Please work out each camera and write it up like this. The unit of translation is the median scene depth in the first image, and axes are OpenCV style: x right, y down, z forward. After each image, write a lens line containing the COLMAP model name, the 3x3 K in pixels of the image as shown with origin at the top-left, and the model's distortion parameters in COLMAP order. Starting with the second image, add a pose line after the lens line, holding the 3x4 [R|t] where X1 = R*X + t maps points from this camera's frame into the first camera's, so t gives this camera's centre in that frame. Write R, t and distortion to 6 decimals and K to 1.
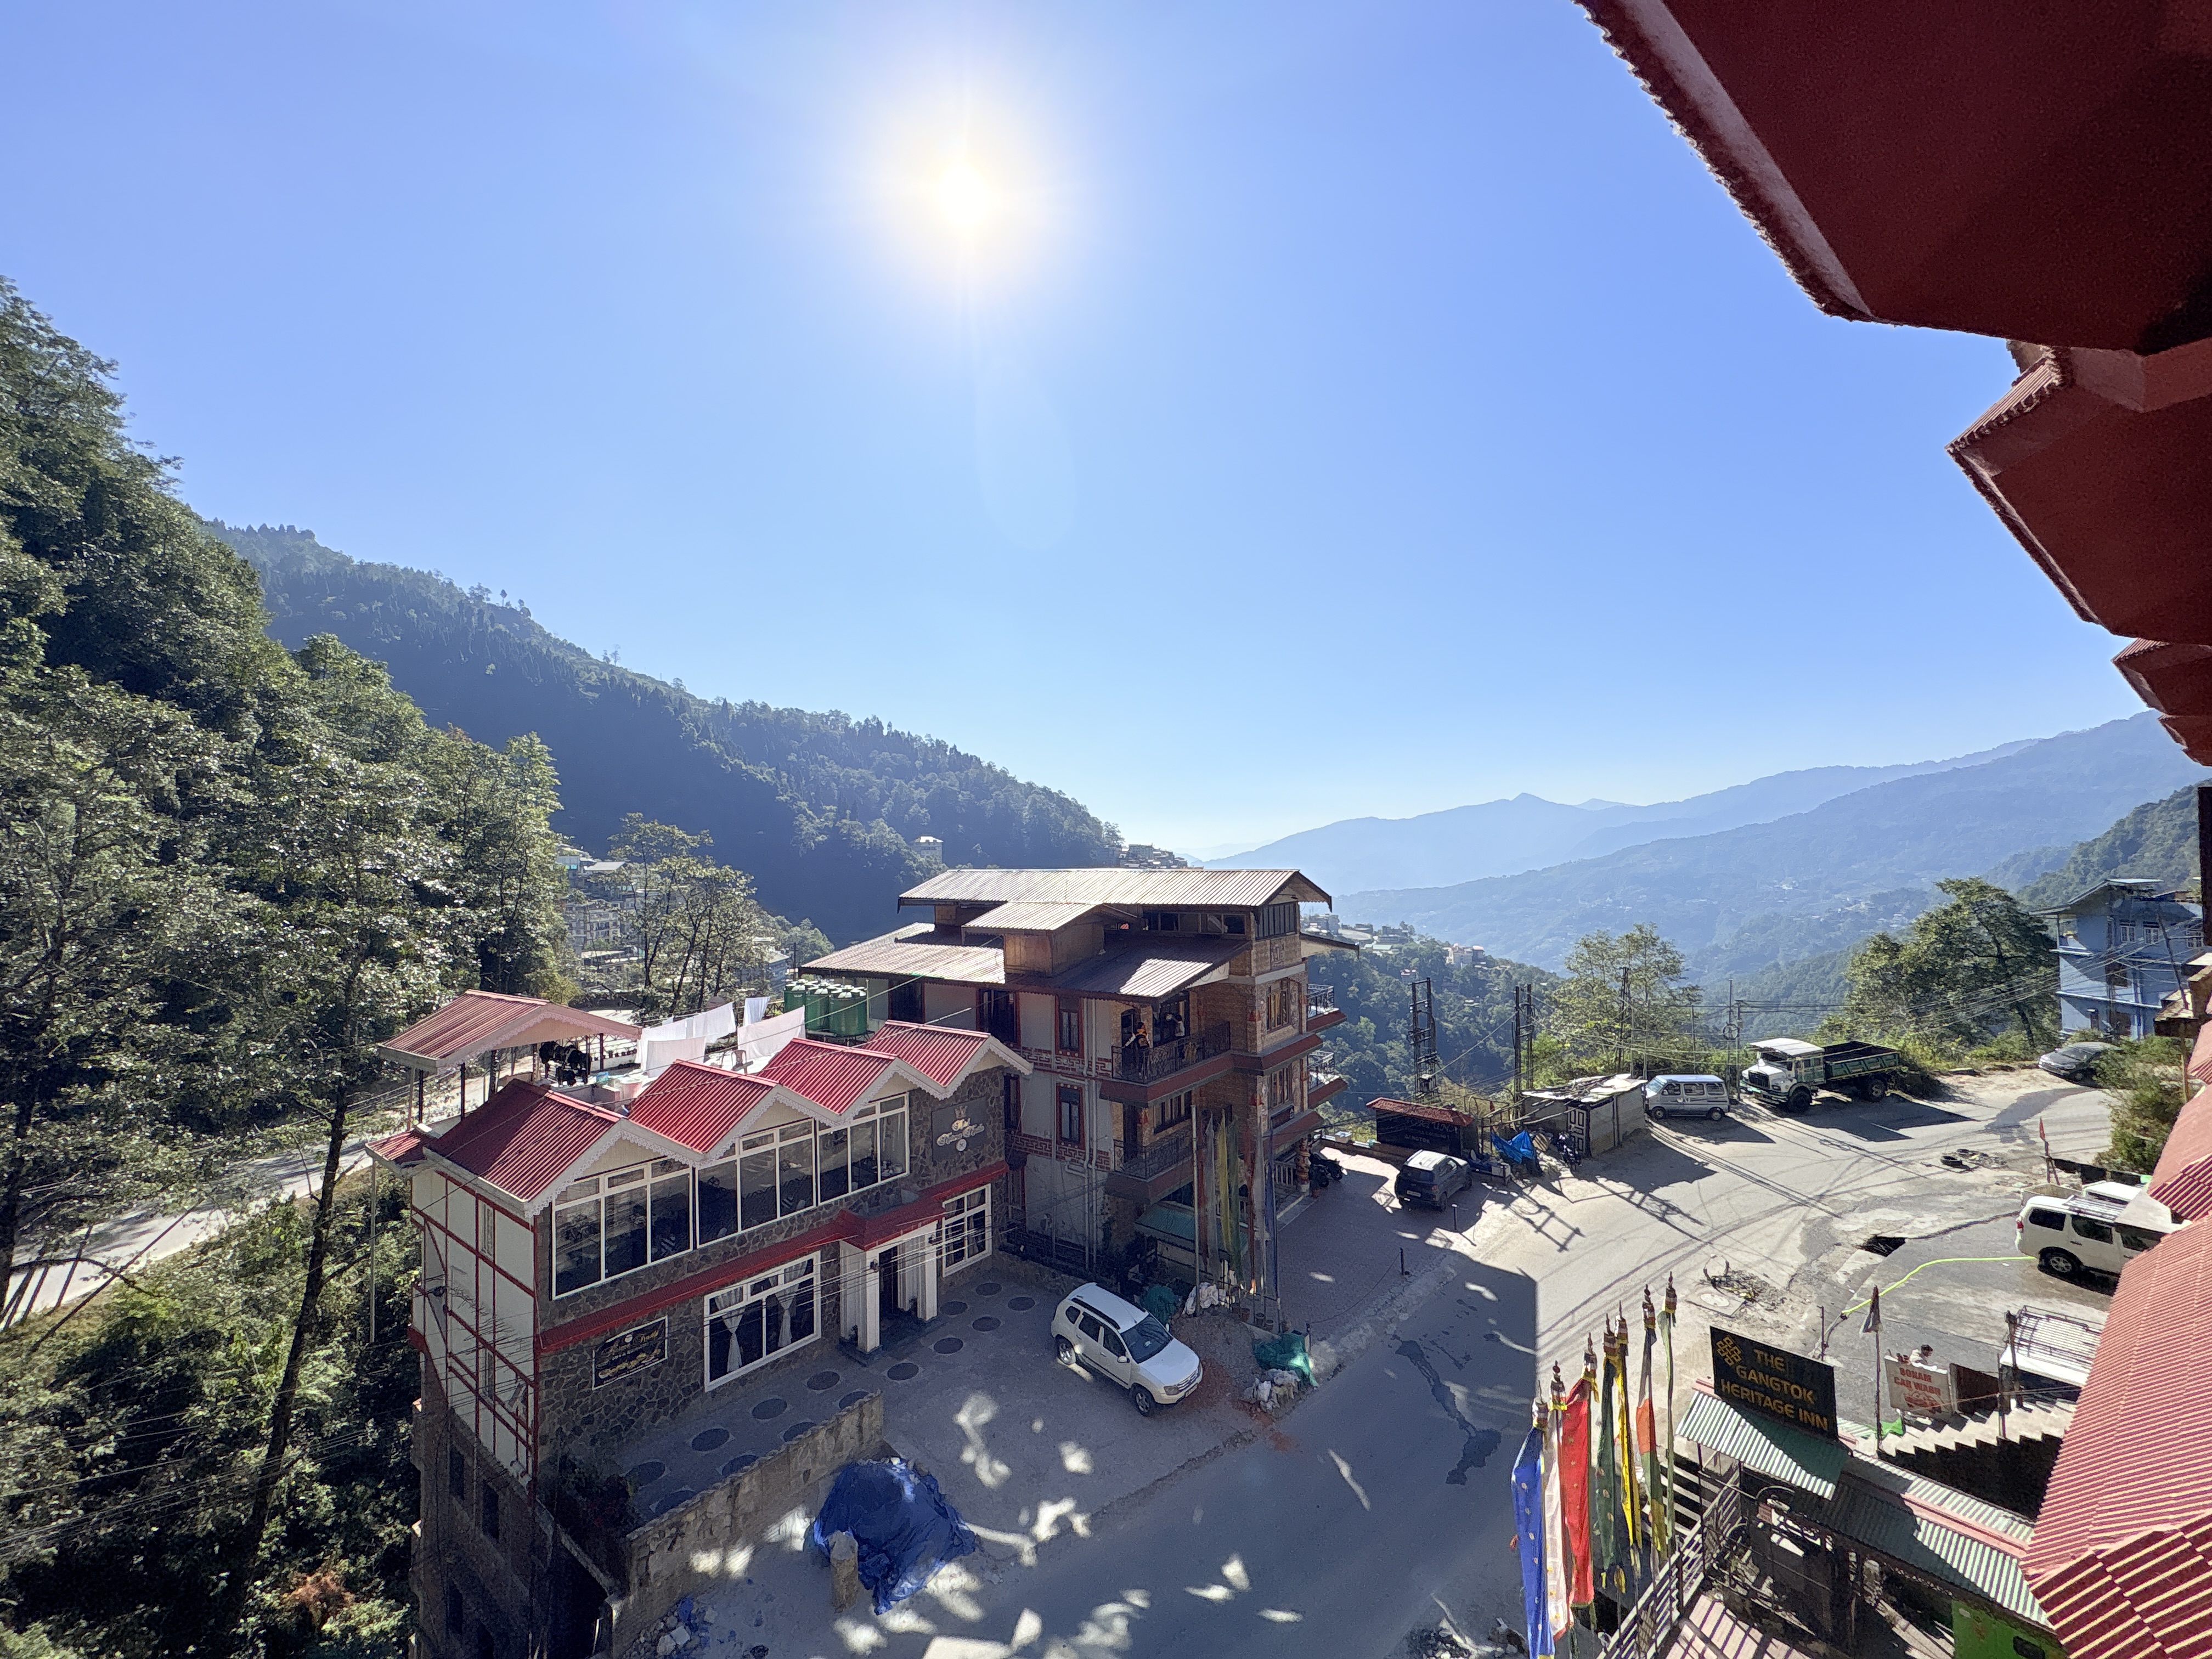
lens RADIAL K [[881.5, 0, 1106.2], [0, 881.5, 832.2], [0, 0, 1]] dist [0.002822, -0.000371]
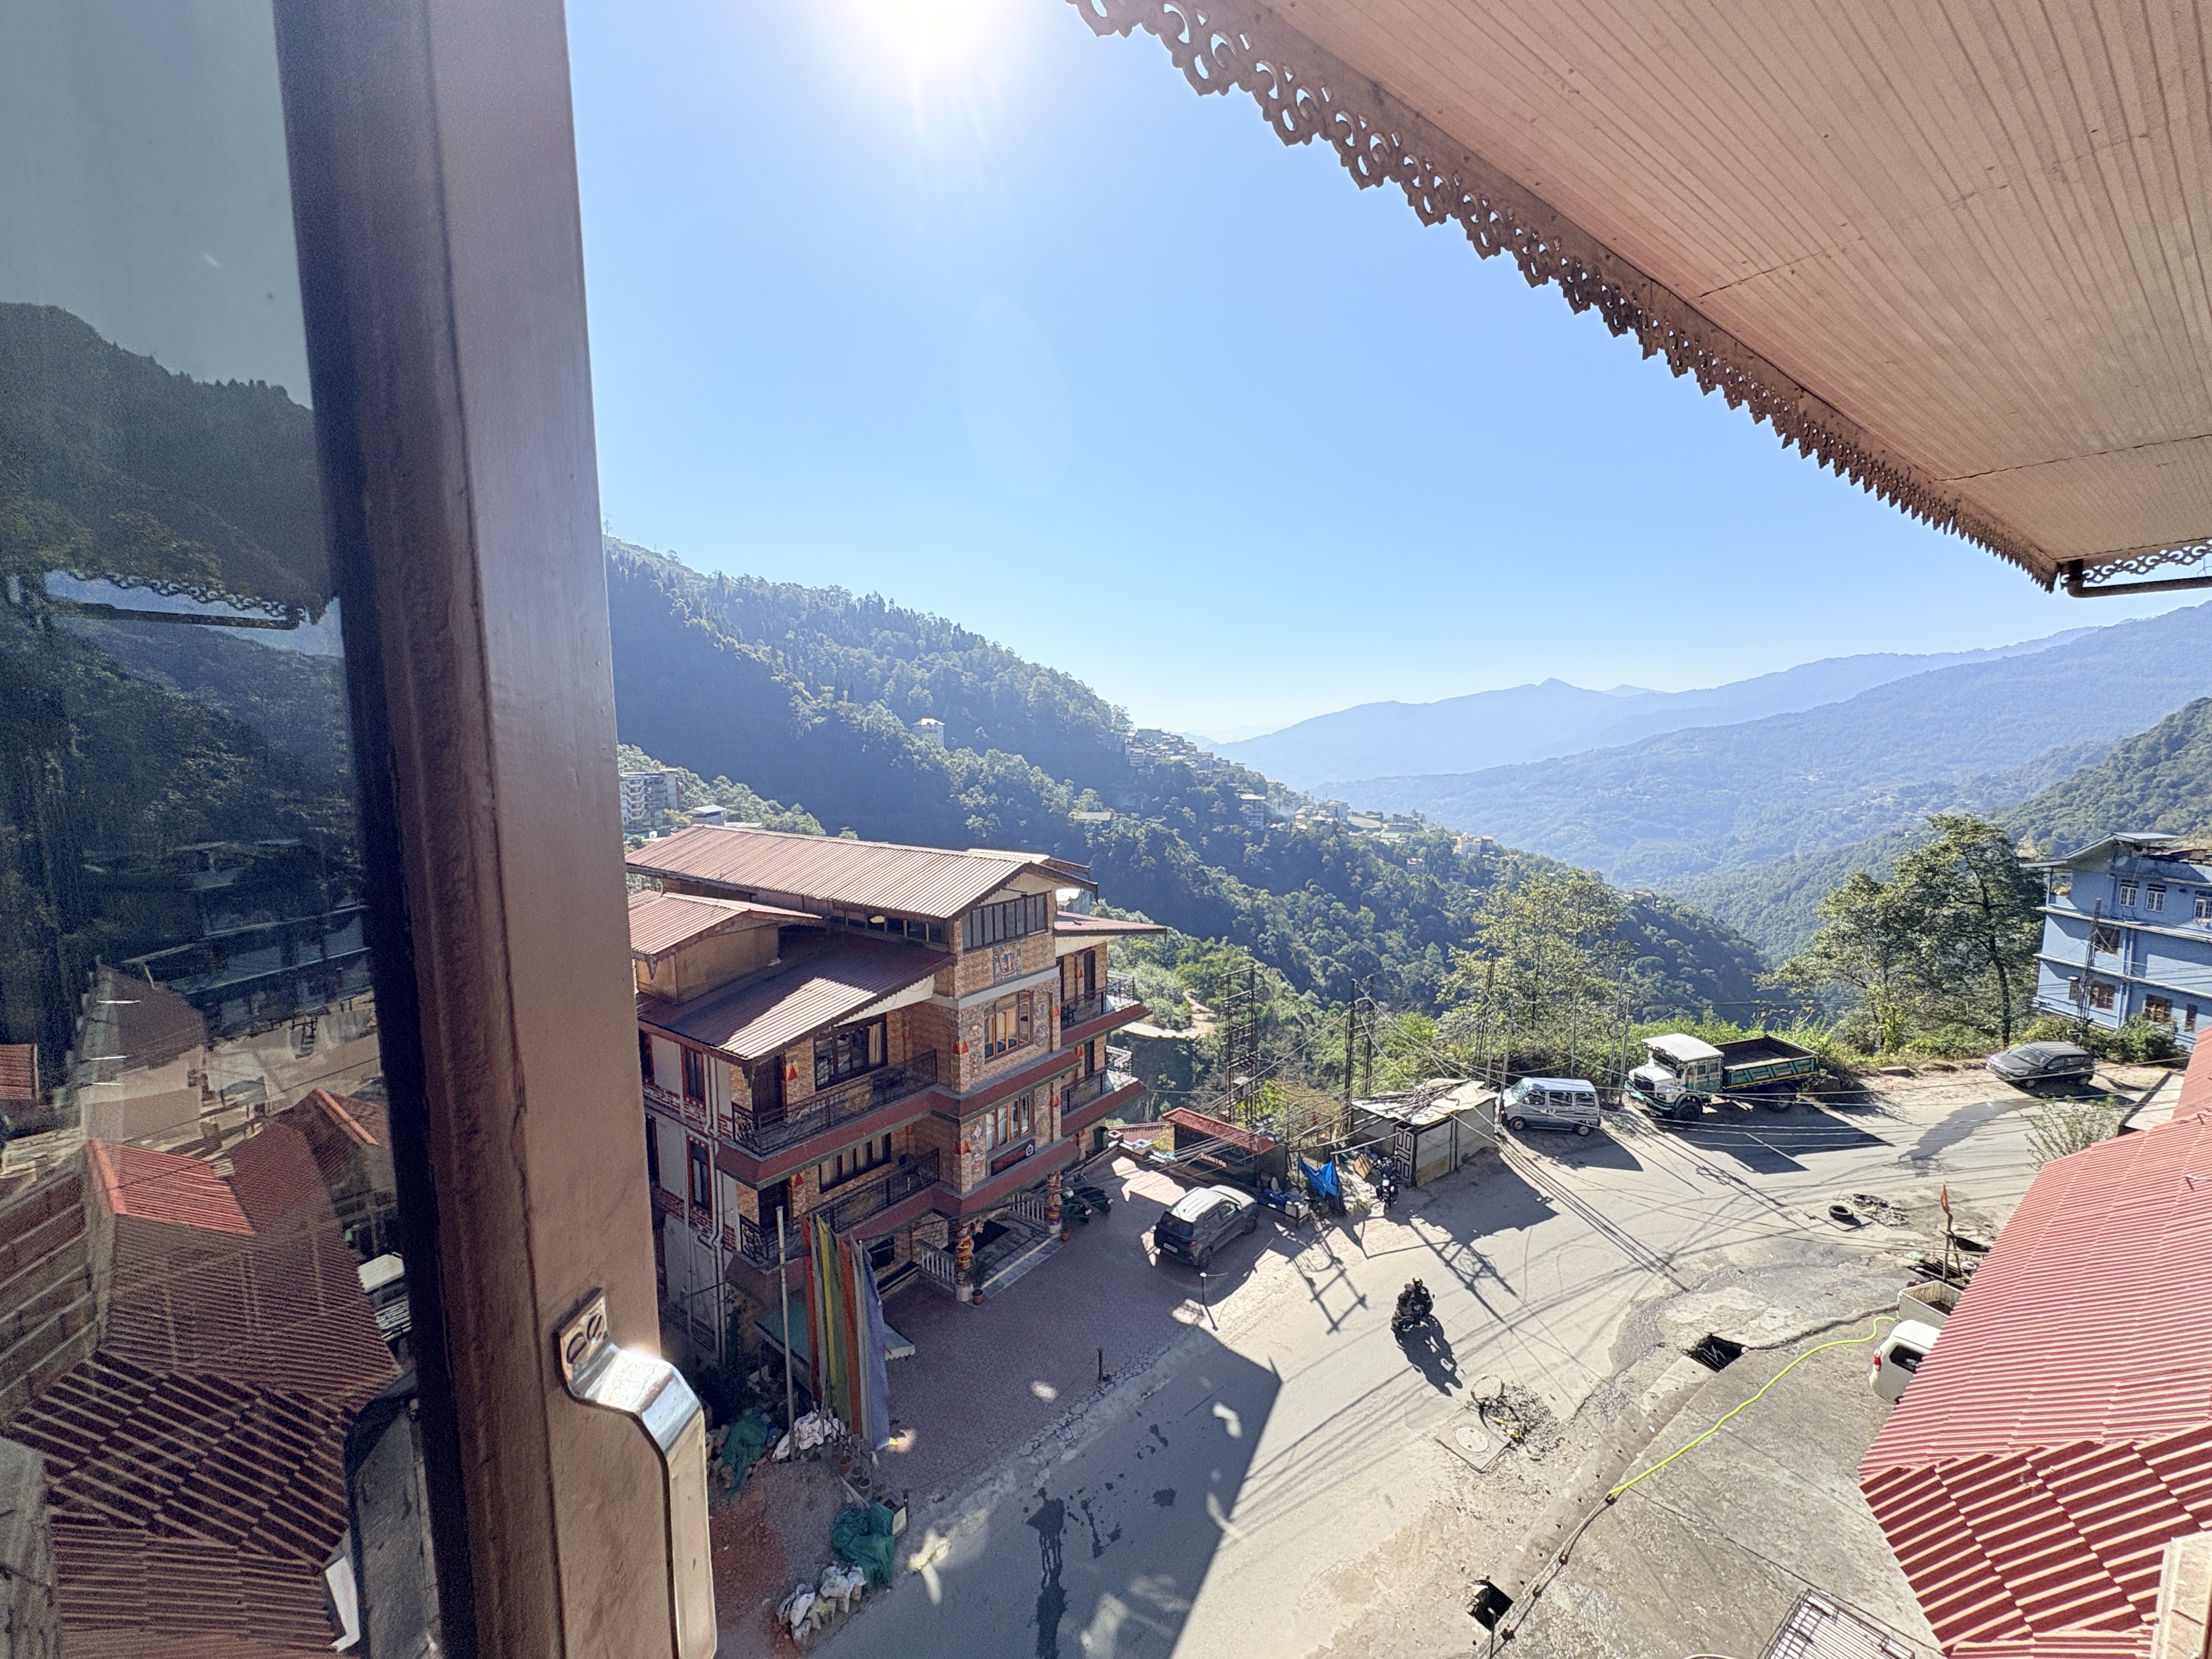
lens RADIAL K [[881.5, 0, 1106.2], [0, 881.5, 832.2], [0, 0, 1]] dist [0.002822, -0.000371]
pose [[0.999726, 0.015041, -0.017944, 0.218037], [-0.012502, 0.990898, 0.134034, -0.064284], [0.019797, -0.133773, 0.990814, 0.168828]]
